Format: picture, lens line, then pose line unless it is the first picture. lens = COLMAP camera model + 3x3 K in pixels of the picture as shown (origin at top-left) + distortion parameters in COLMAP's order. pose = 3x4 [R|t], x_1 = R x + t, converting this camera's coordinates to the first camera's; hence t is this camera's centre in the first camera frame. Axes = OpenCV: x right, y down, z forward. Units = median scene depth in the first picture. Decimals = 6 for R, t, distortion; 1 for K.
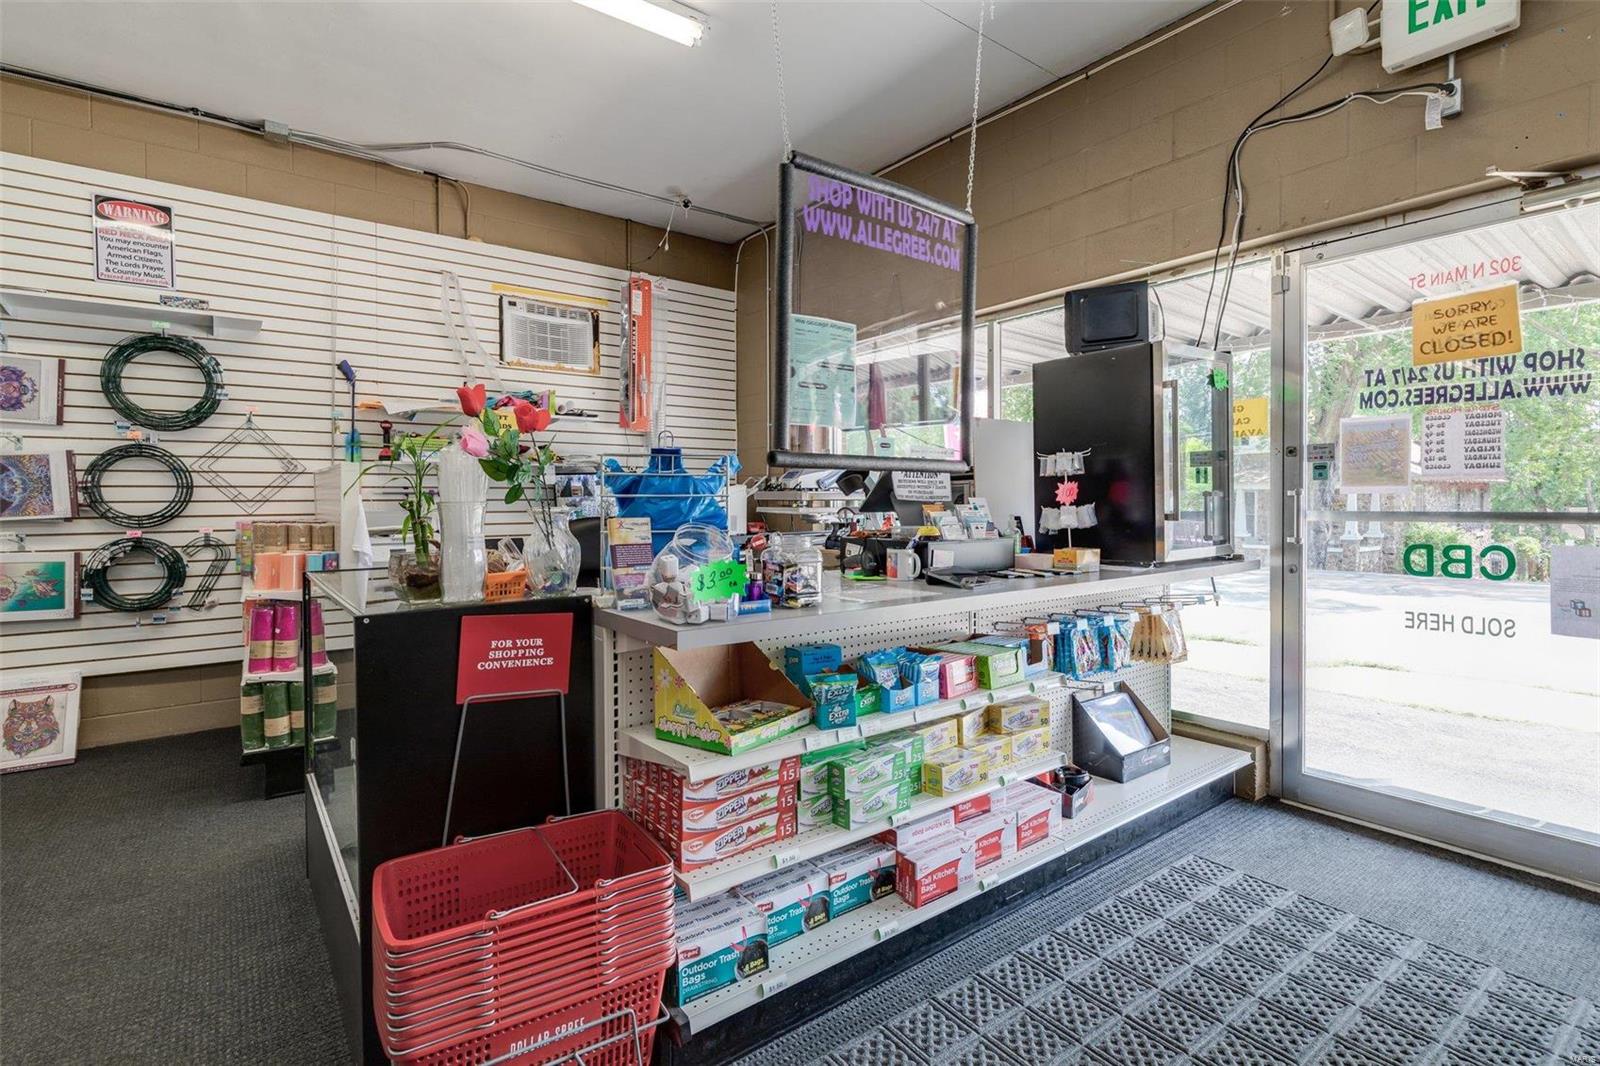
lens RADIAL K [[757.1, 0, 798.3], [0, 757.1, 515.6], [0, 0, 1]] dist [-0.001646, 0.000093]
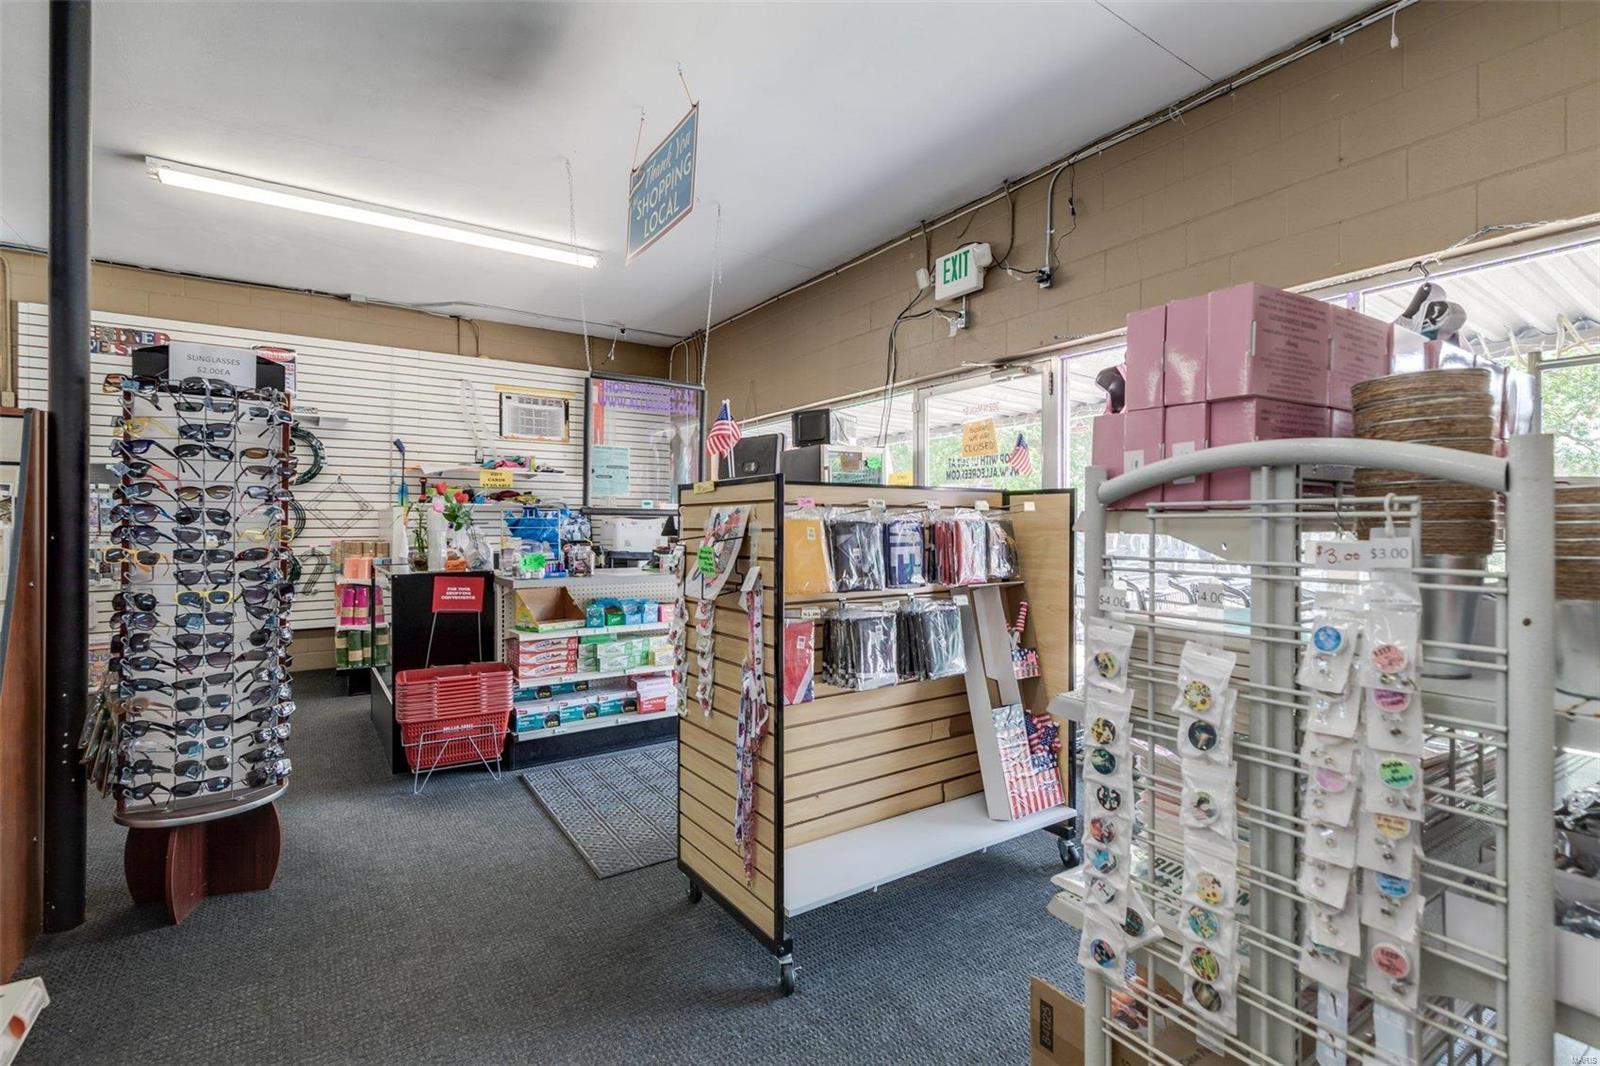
lens RADIAL K [[724.6, 0, 800.0], [0, 724.6, 533.0], [0, 0, 1]] dist [0.009370, -0.000254]
pose [[0.998955, 0.004472, -0.045476, 0.475218], [-0.005030, 0.999913, -0.012166, 0.007808], [0.045418, 0.012382, 0.998891, -0.732661]]
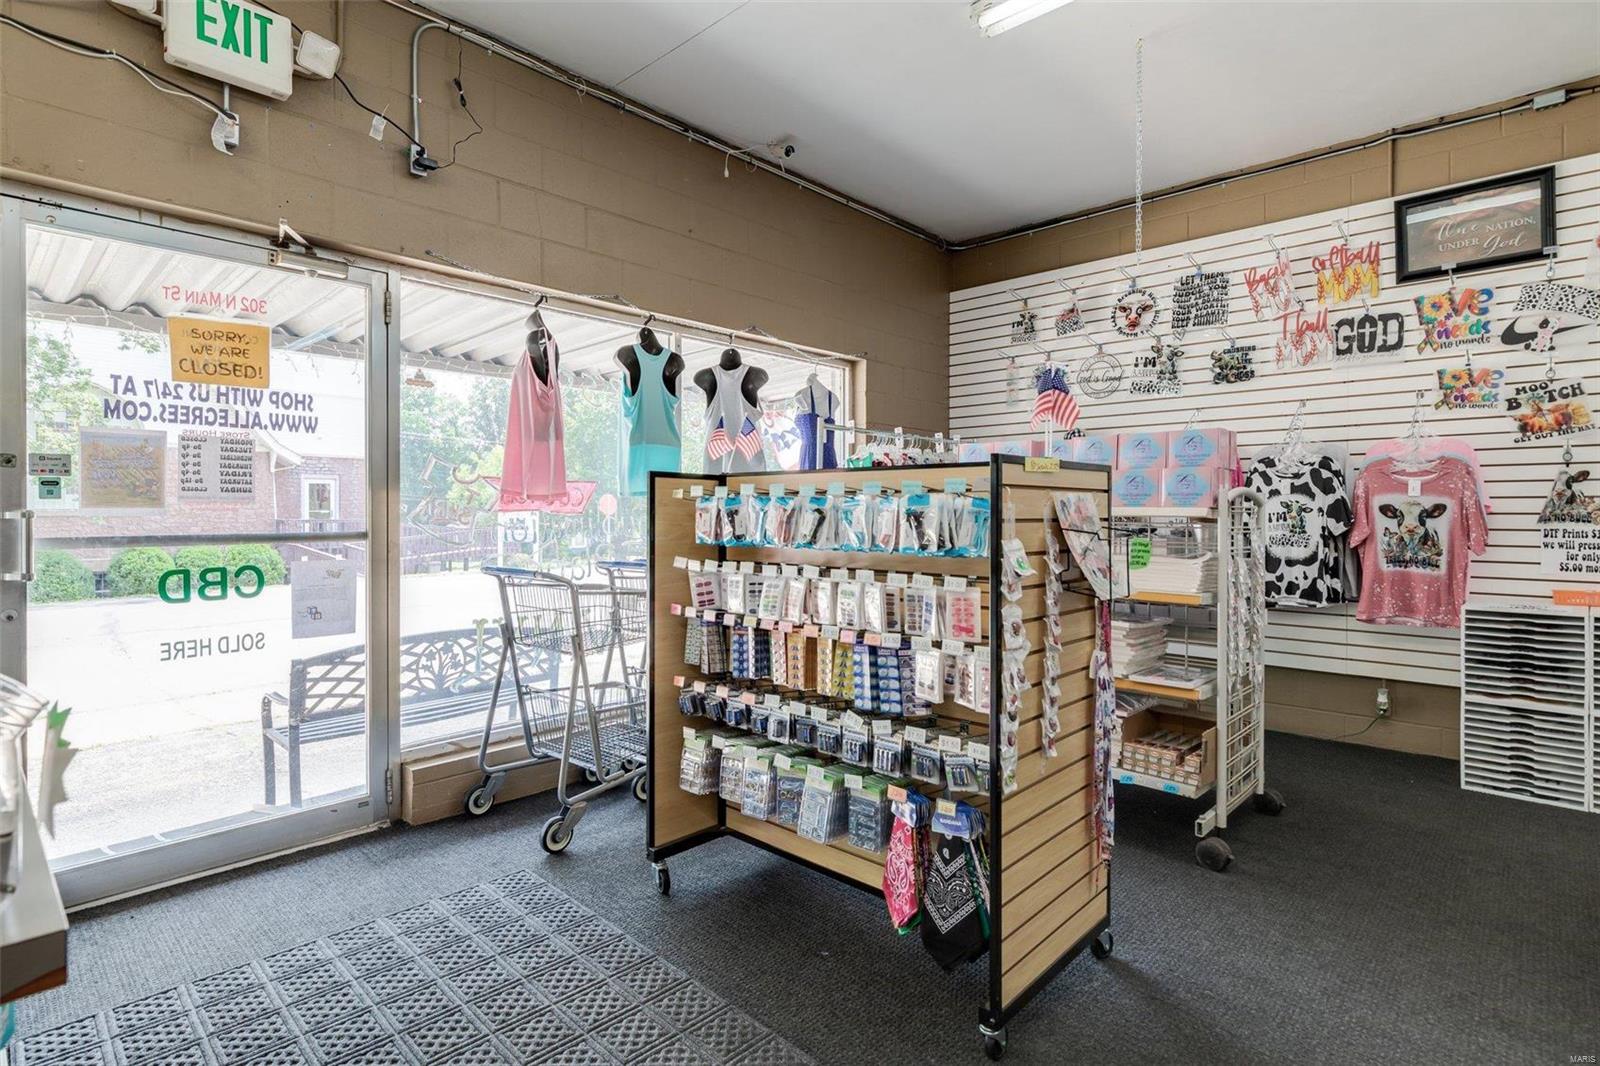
lens RADIAL K [[685.6, 0, 910.5], [0, 685.6, 524.2], [0, 0, 1]] dist [-0.000404, -0.000059]
pose [[-0.160772, -0.007207, 0.986965, -0.175027], [0.027341, 0.999557, 0.011753, -0.004207], [-0.986613, 0.028874, -0.160503, 0.227693]]
